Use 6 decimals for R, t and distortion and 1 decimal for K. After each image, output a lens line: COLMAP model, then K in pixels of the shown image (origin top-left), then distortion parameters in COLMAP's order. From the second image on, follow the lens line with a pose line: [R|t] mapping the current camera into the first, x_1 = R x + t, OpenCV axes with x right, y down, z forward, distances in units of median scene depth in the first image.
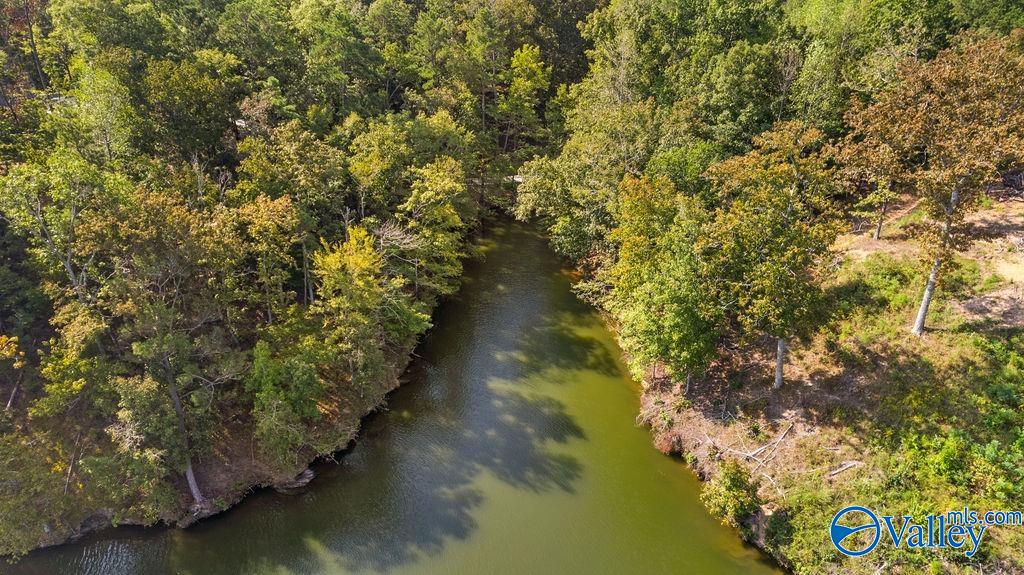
lens RADIAL K [[655.6, 0, 510.0], [0, 655.6, 293.8], [0, 0, 1]] dist [-0.076379, 0.069299]
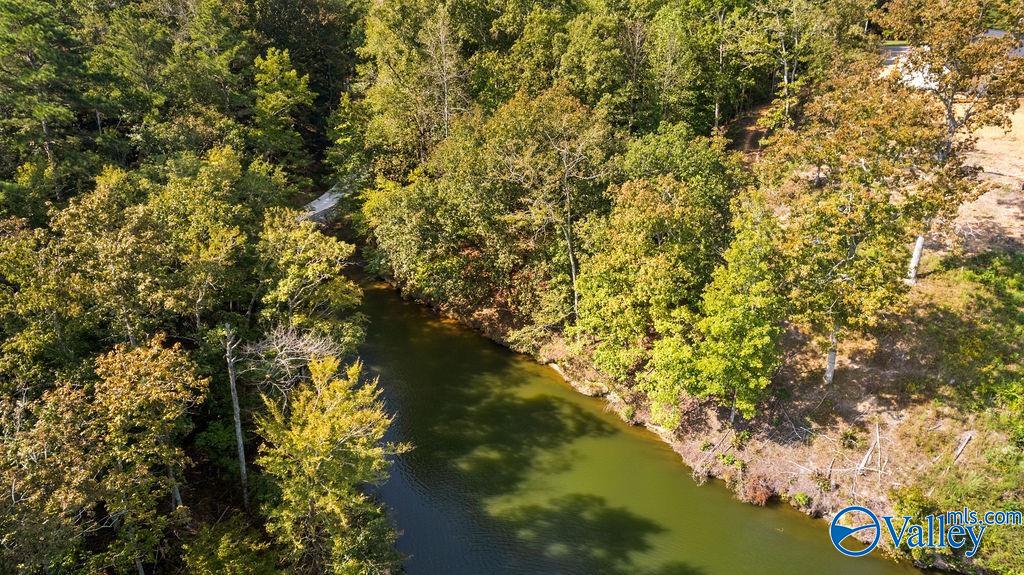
lens RADIAL K [[655.6, 0, 510.0], [0, 655.6, 293.8], [0, 0, 1]] dist [-0.076379, 0.069299]
pose [[0.824944, -0.257920, 0.502937, -0.320042], [0.269564, 0.961631, 0.050997, -0.119231], [-0.496793, 0.093504, 0.862818, 0.393960]]
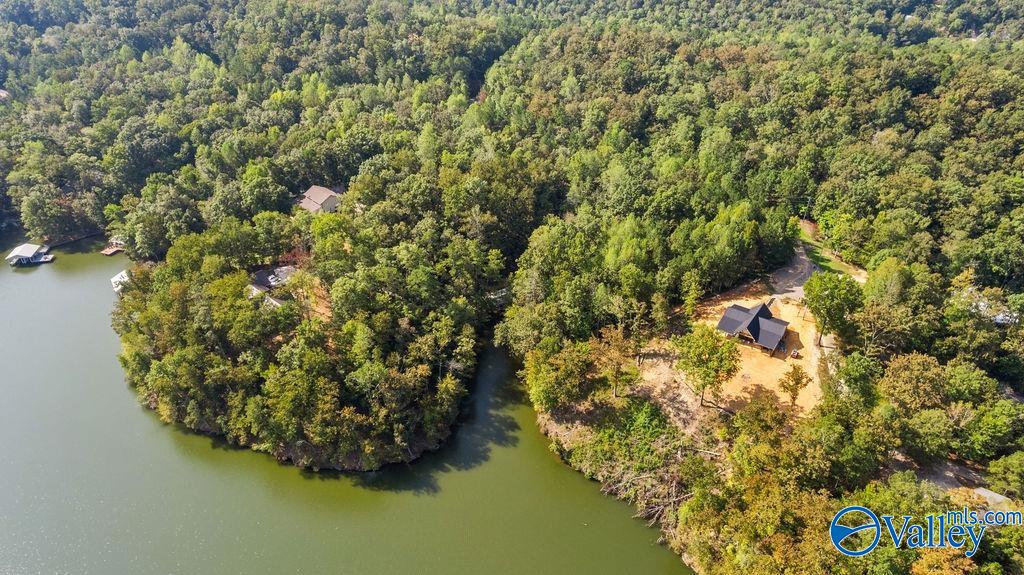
lens RADIAL K [[655.6, 0, 510.0], [0, 655.6, 293.8], [0, 0, 1]] dist [-0.076379, 0.069299]
pose [[0.998063, -0.040316, 0.047383, -0.057166], [0.035626, 0.994747, 0.095966, -0.723236], [-0.051003, -0.094092, 0.994256, -2.048285]]
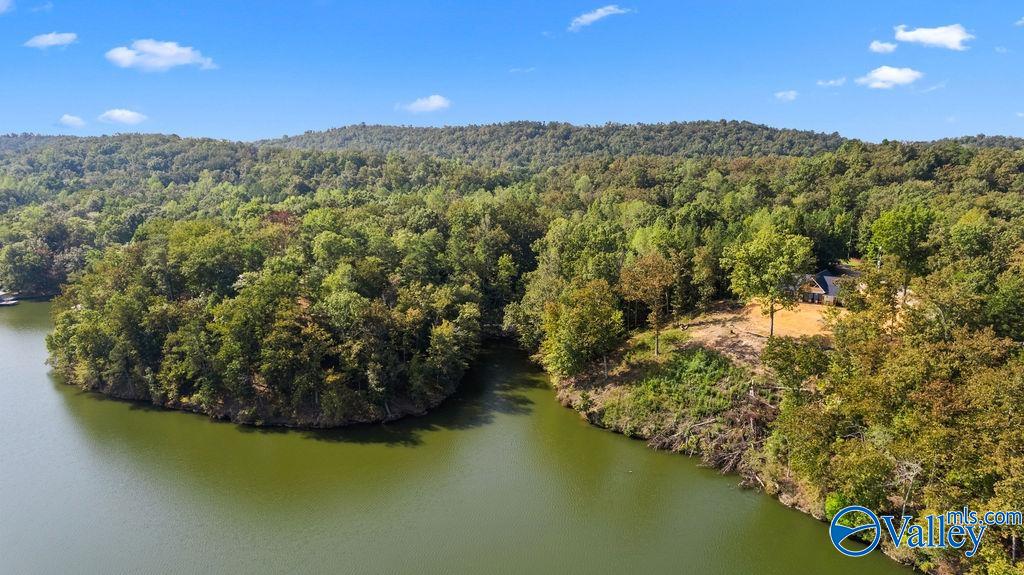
lens RADIAL K [[655.6, 0, 510.0], [0, 655.6, 293.8], [0, 0, 1]] dist [-0.076379, 0.069299]
pose [[0.999128, -0.007023, 0.041157, -0.071464], [0.018893, 0.955104, -0.295668, 0.522205], [-0.037232, 0.296188, 0.954404, -1.407289]]
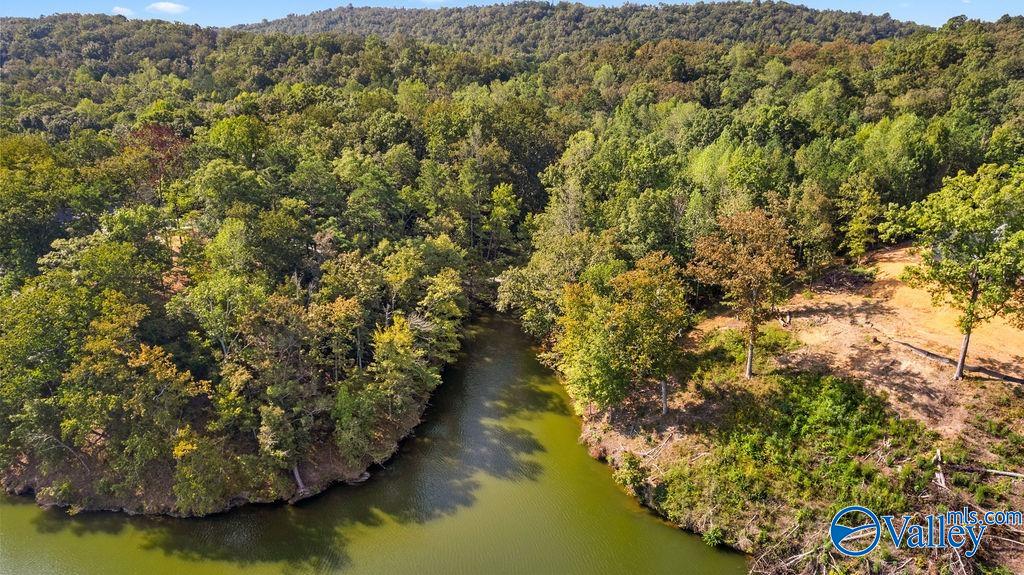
lens RADIAL K [[655.6, 0, 510.0], [0, 655.6, 293.8], [0, 0, 1]] dist [-0.076379, 0.069299]
pose [[0.999394, -0.011237, 0.032940, -0.012507], [0.015710, 0.990190, -0.138842, 0.061653], [-0.031056, 0.139275, 0.989767, -0.534510]]
